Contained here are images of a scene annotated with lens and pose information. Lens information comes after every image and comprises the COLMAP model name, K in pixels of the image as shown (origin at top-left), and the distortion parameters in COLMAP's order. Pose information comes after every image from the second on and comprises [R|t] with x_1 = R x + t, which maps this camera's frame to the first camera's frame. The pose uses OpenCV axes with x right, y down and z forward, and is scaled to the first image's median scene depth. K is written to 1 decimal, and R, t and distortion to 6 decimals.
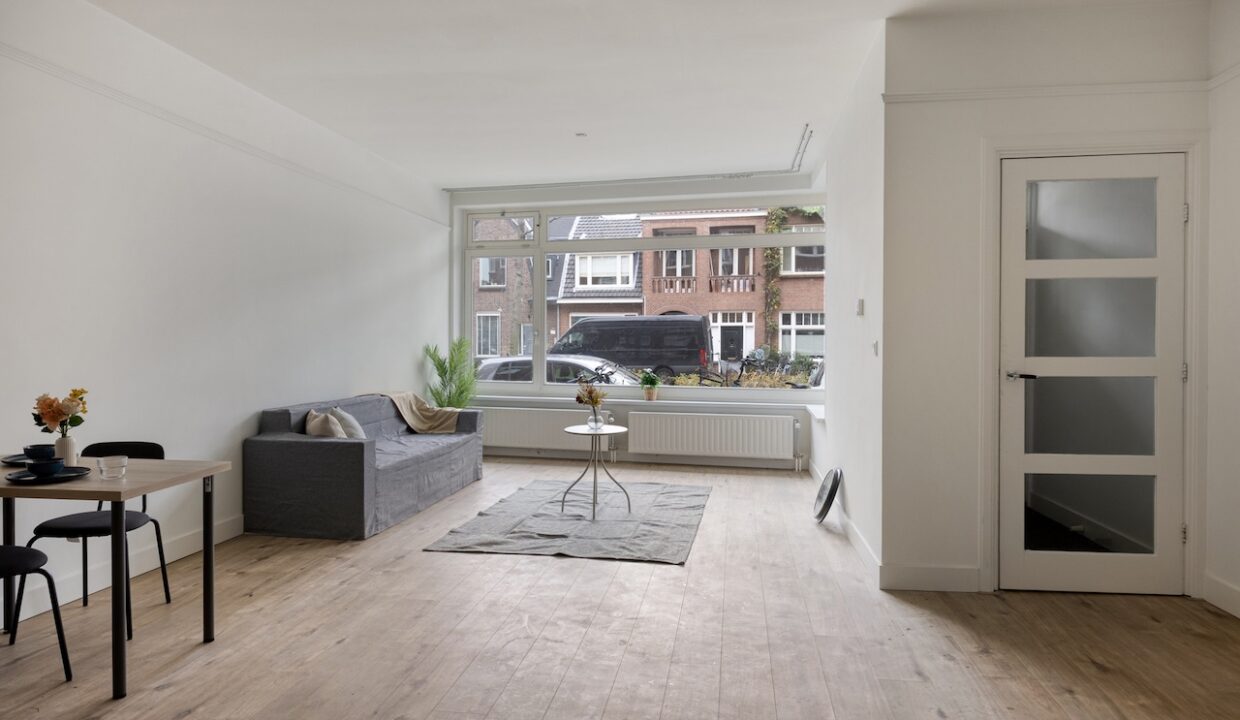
lens RADIAL K [[708.7, 0, 628.1], [0, 708.7, 362.8], [0, 0, 1]] dist [-0.003243, -0.001087]
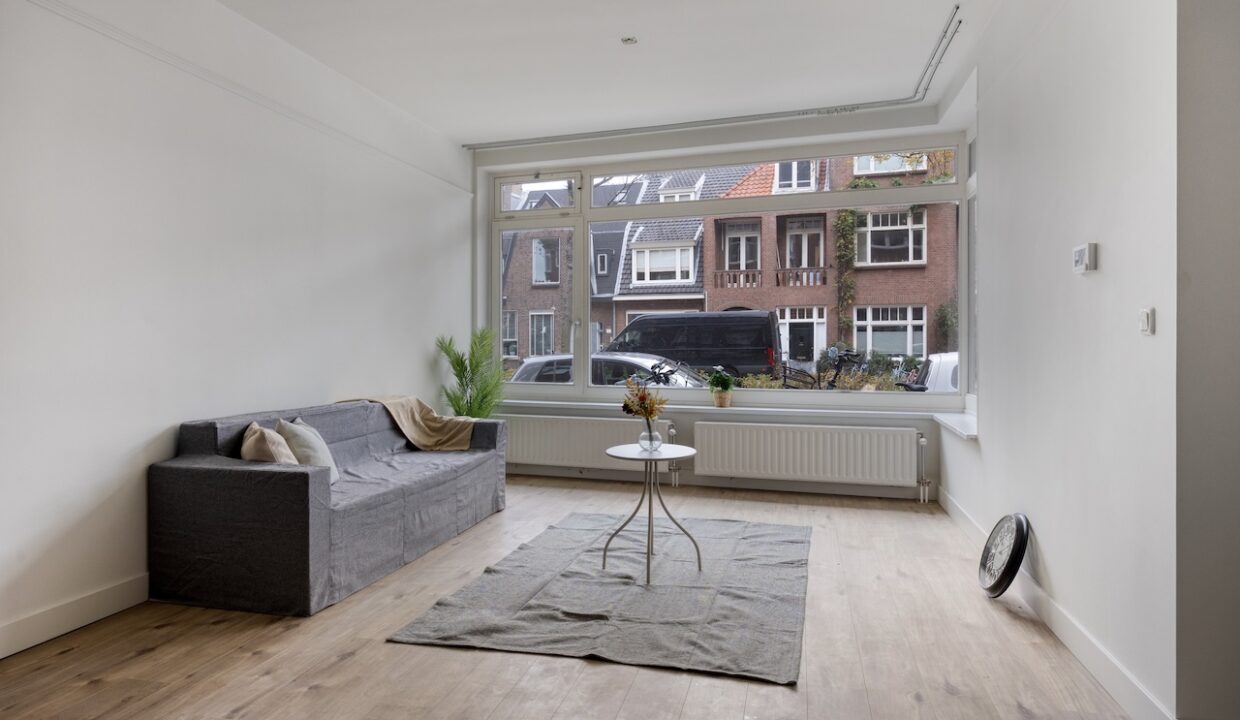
lens RADIAL K [[755.5, 0, 623.5], [0, 755.5, 350.0], [0, 0, 1]] dist [-0.006132, 0.003597]
pose [[0.996295, -0.005014, -0.085851, -0.008021], [0.003530, 0.999842, -0.017433, 0.007171], [0.085924, 0.017066, 0.996155, 0.256081]]
